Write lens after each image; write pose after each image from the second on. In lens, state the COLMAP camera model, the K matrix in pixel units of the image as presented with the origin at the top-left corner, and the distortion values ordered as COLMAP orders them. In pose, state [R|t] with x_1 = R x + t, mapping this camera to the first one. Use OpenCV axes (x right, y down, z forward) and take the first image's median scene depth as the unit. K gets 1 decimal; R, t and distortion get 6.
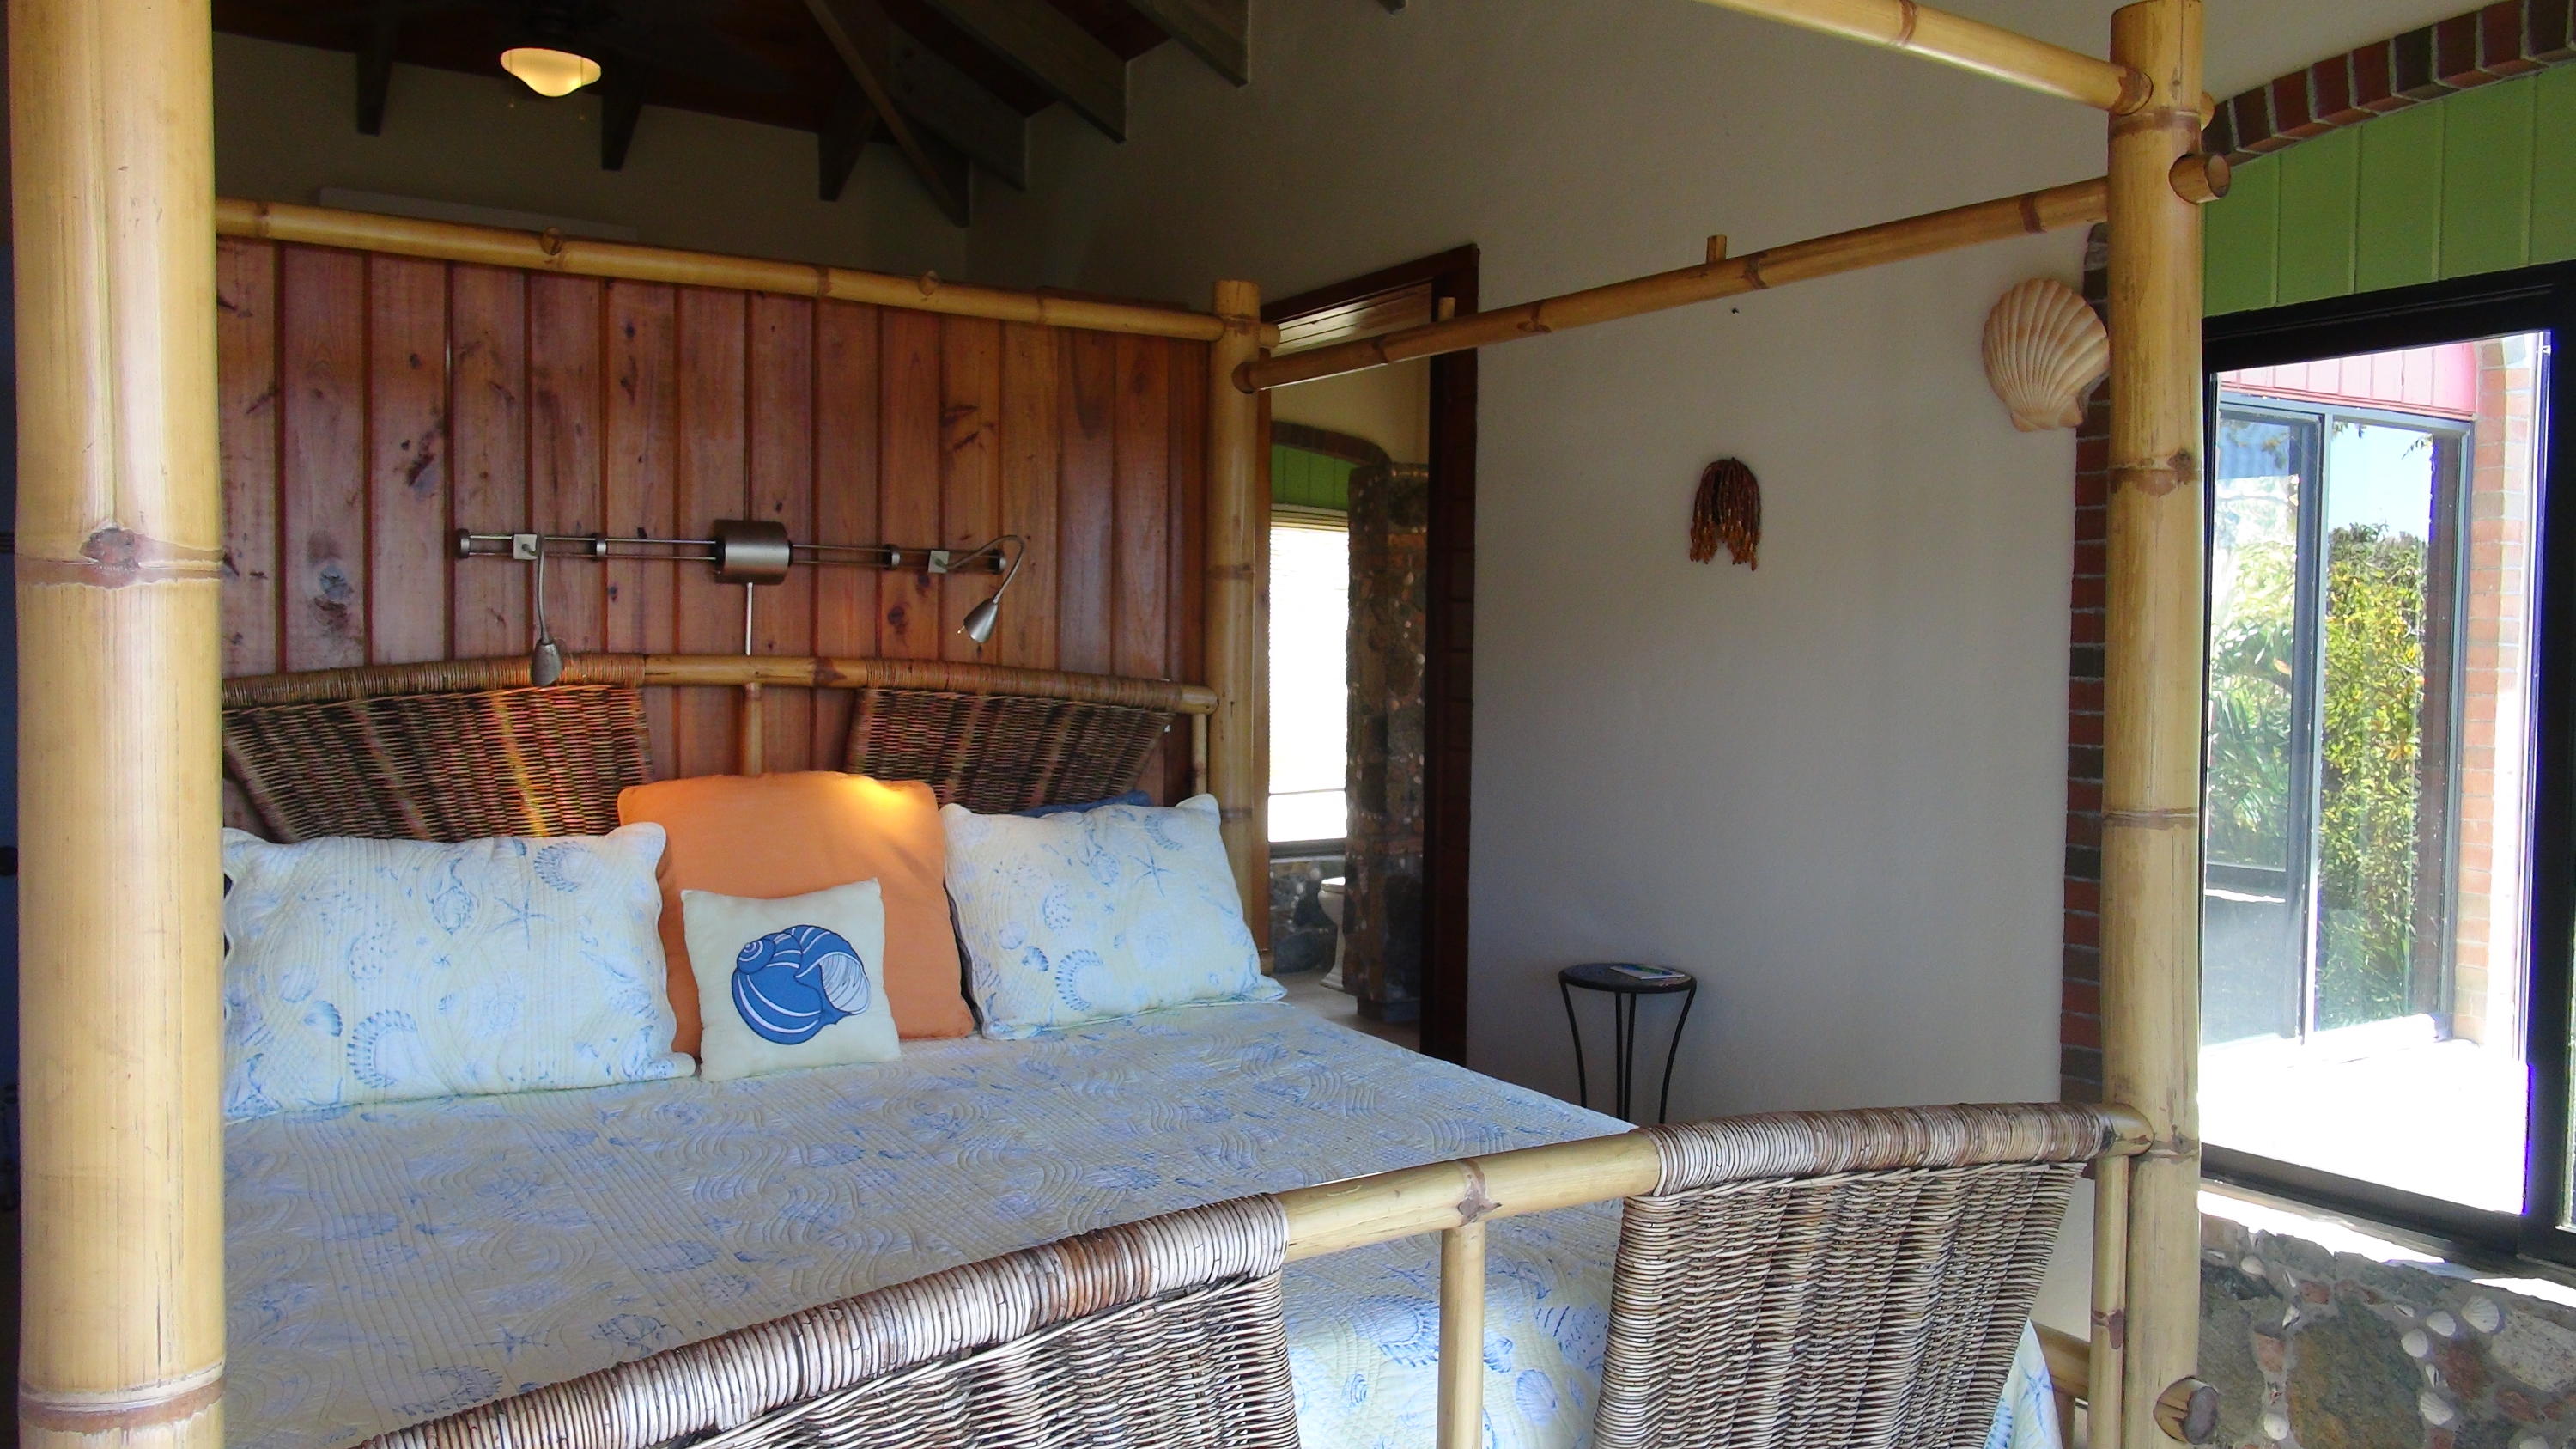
lens RADIAL K [[1890.8, 0, 1288.0], [0, 1890.8, 724.5], [0, 0, 1]] dist [-0.001429, 0.001900]
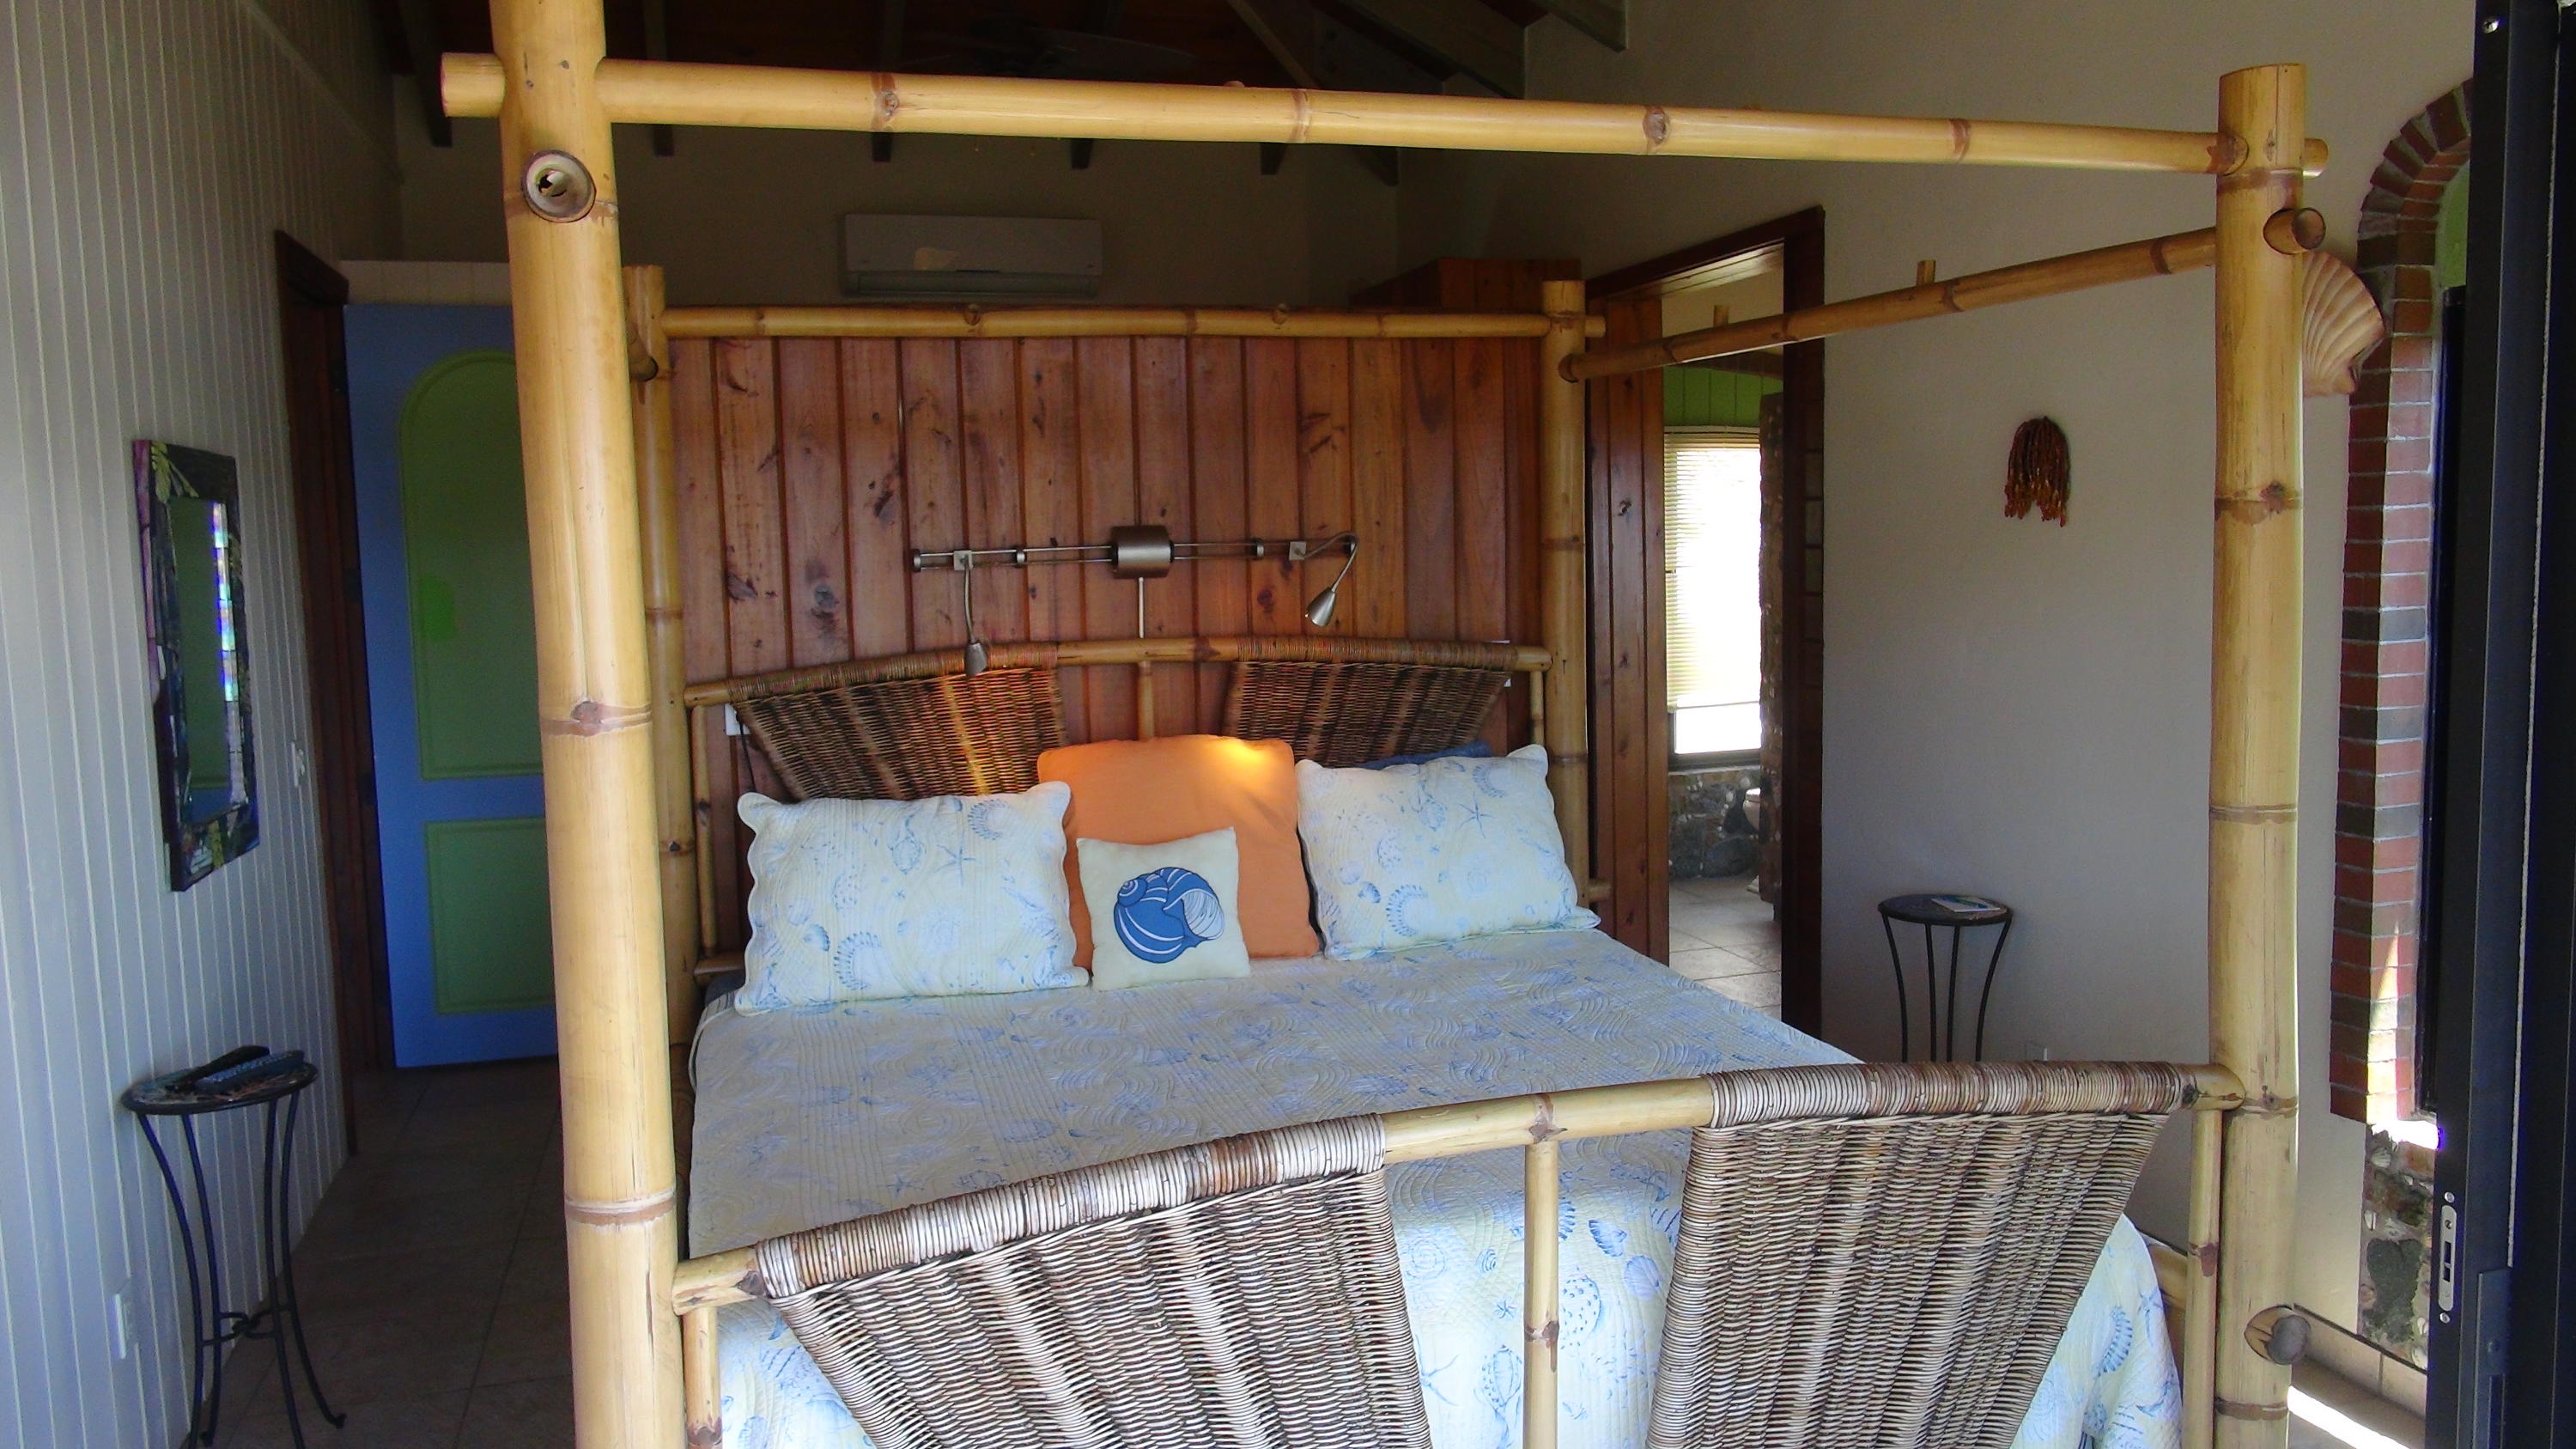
lens RADIAL K [[1890.8, 0, 1288.0], [0, 1890.8, 724.5], [0, 0, 1]] dist [-0.001429, 0.001900]
pose [[0.960913, -0.006005, -0.276787, 0.158984], [0.024095, 0.997785, 0.062001, -0.061180], [0.275802, -0.066247, 0.958929, -0.159599]]
